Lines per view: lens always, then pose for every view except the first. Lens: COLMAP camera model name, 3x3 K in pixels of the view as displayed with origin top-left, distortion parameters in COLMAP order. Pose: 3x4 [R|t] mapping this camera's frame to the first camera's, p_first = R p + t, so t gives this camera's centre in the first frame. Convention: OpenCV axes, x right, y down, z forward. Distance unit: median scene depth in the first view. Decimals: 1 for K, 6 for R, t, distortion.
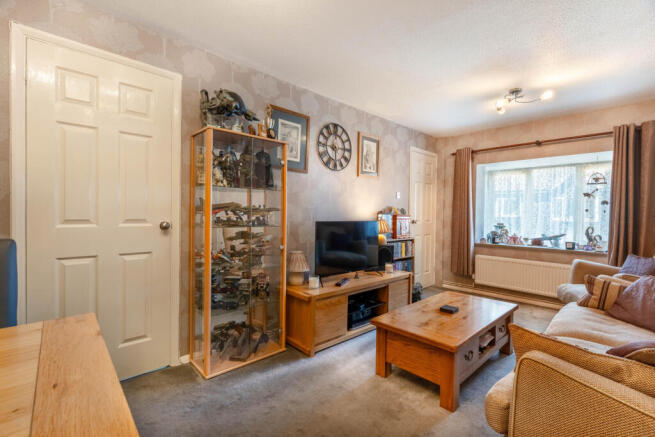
lens RADIAL K [[304.7, 0, 324.4], [0, 304.7, 217.3], [0, 0, 1]] dist [-0.000792, 0.000416]
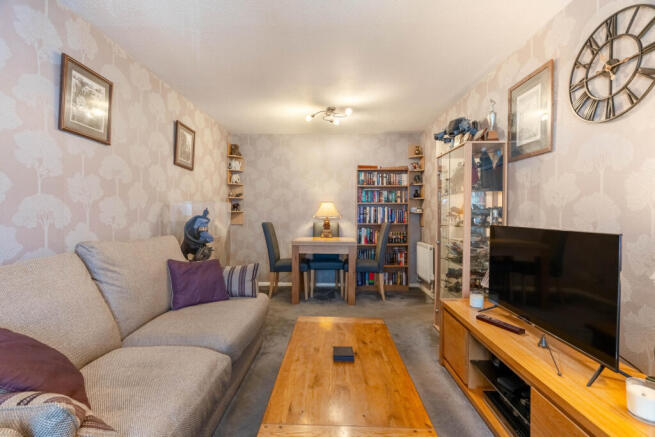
lens RADIAL K [[304.7, 0, 324.4], [0, 304.7, 217.3], [0, 0, 1]] dist [-0.000792, 0.000416]
pose [[-0.698508, -0.013562, -0.715473, 0.599587], [-0.025309, 0.999663, 0.005760, -0.000331], [0.715154, 0.022131, -0.698616, 0.931137]]
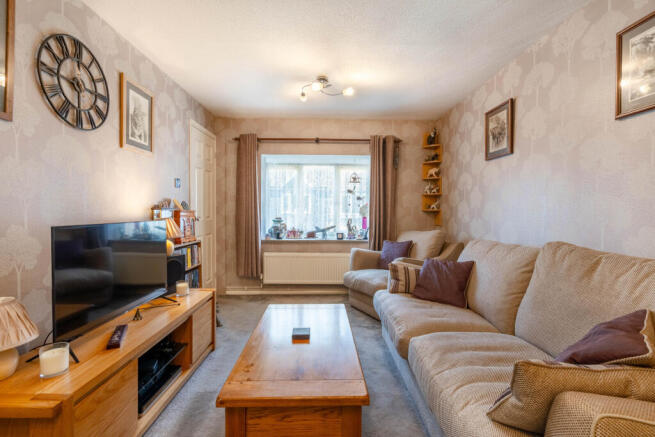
lens RADIAL K [[304.7, 0, 324.4], [0, 304.7, 217.3], [0, 0, 1]] dist [-0.000792, 0.000416]
pose [[0.664686, -0.027298, 0.746624, -0.074750], [0.013247, 0.999606, 0.024755, -0.005034], [-0.747005, -0.006564, 0.664786, 0.294459]]
